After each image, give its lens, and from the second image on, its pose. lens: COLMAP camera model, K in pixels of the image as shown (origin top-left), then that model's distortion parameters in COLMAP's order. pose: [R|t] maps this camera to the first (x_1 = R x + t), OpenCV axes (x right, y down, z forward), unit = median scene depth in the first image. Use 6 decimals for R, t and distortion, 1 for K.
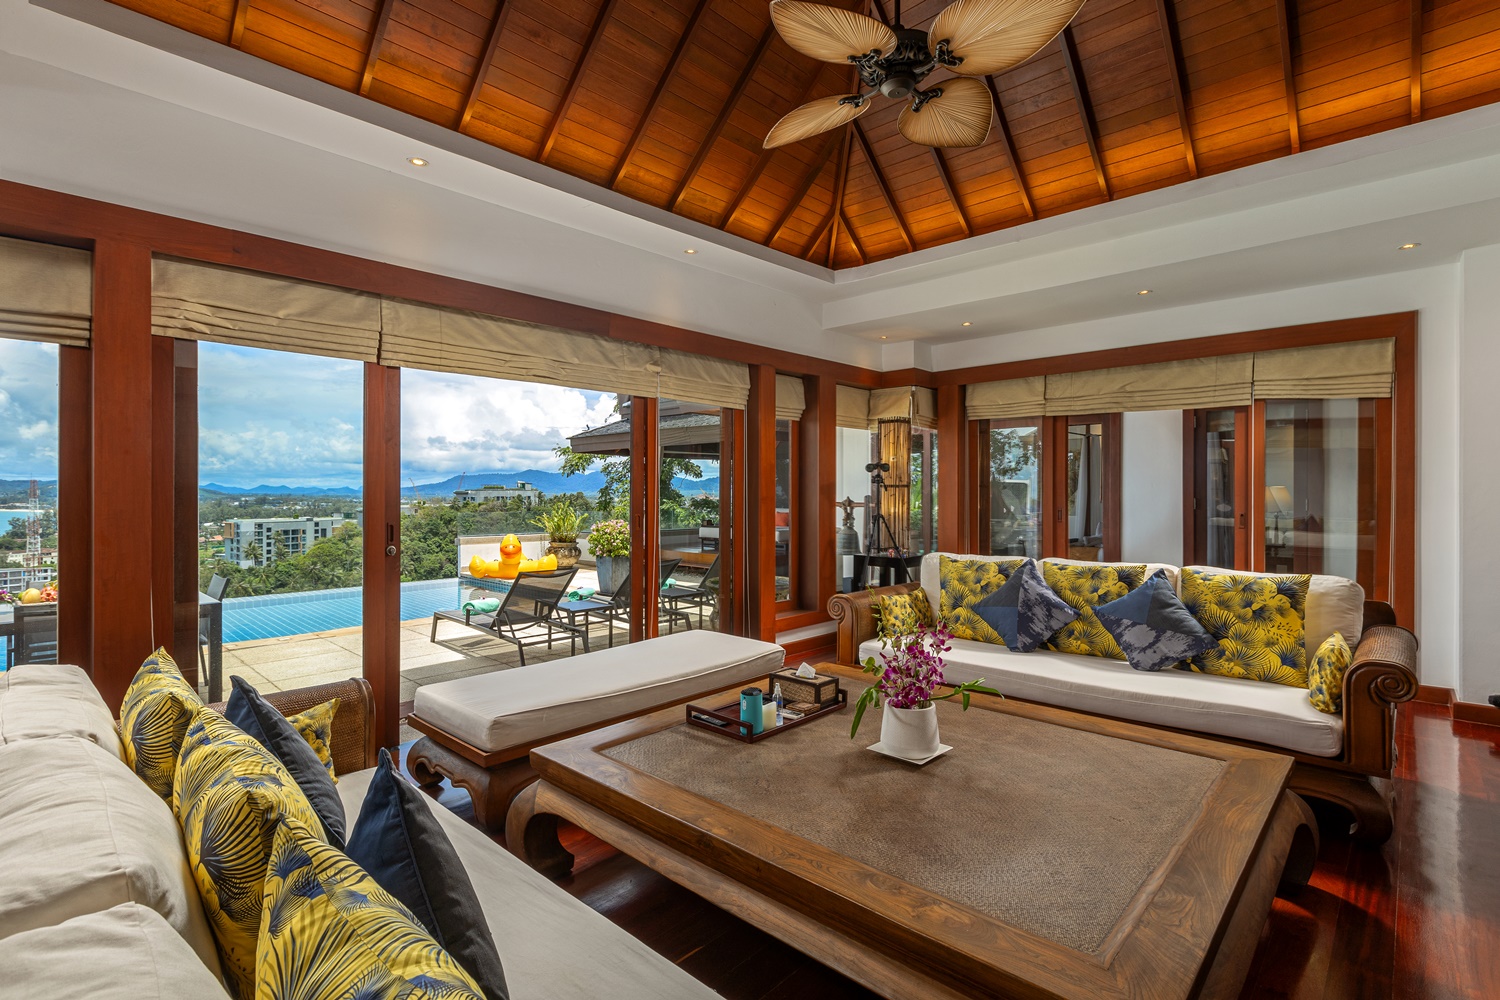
lens RADIAL K [[710.9, 0, 745.3], [0, 710.9, 492.7], [0, 0, 1]] dist [-0.012381, -0.000112]
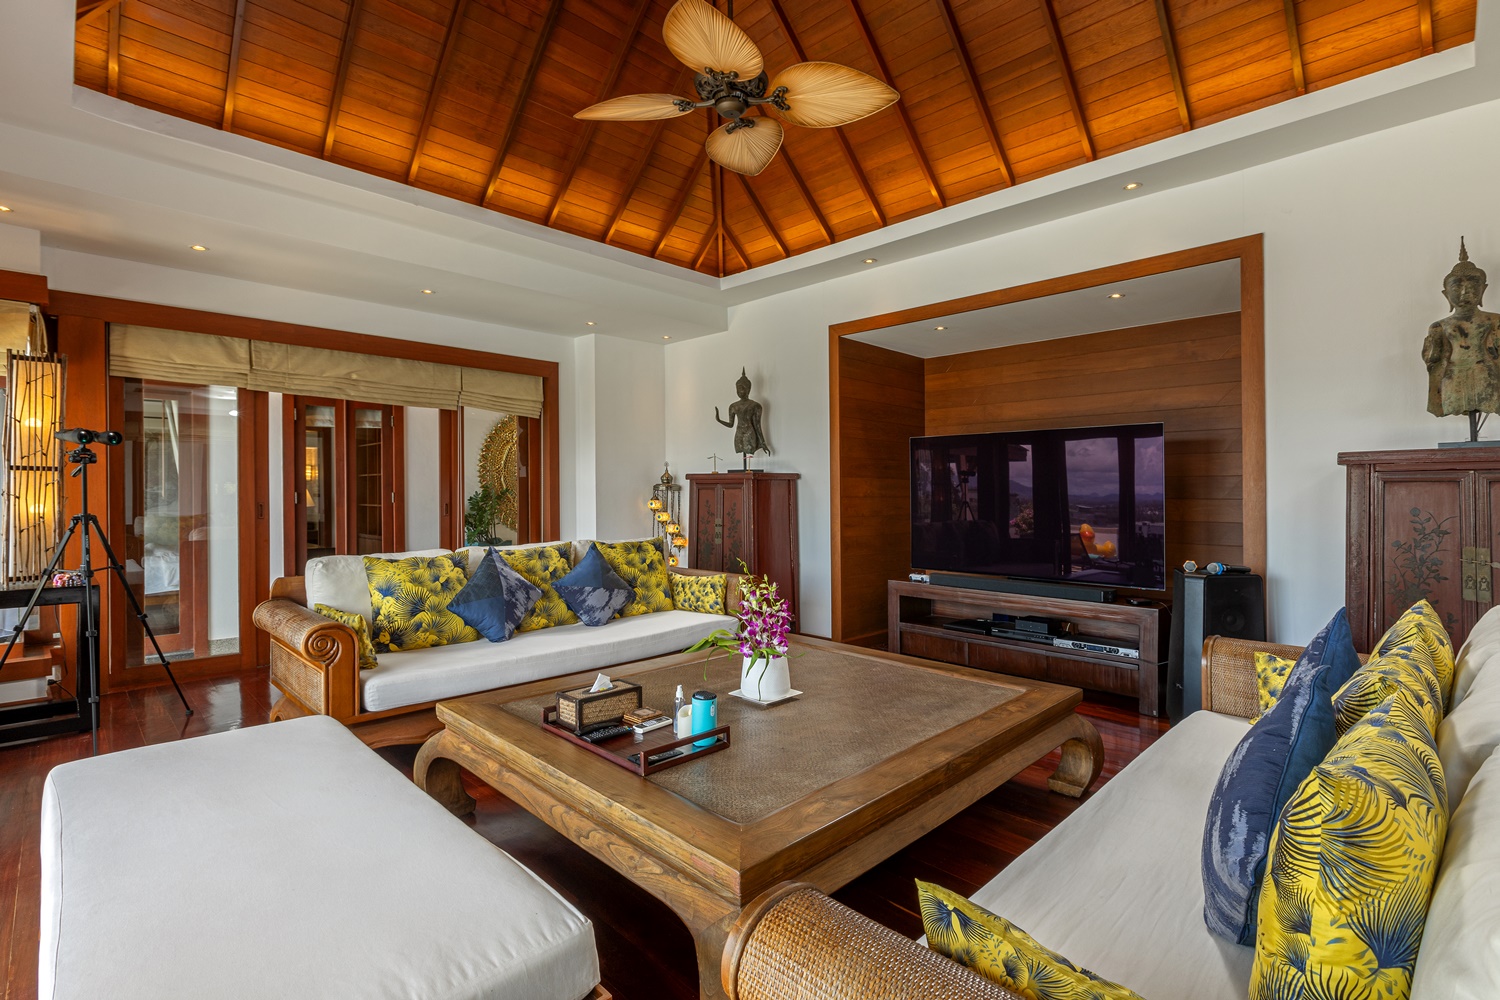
lens RADIAL K [[710.9, 0, 737.4], [0, 710.9, 494.0], [0, 0, 1]] dist [-0.012381, -0.000112]
pose [[0.028799, -0.001537, 0.999584, -0.575224], [-0.002160, 0.999996, 0.001600, 0.016678], [-0.999583, -0.002205, 0.028795, 0.623473]]
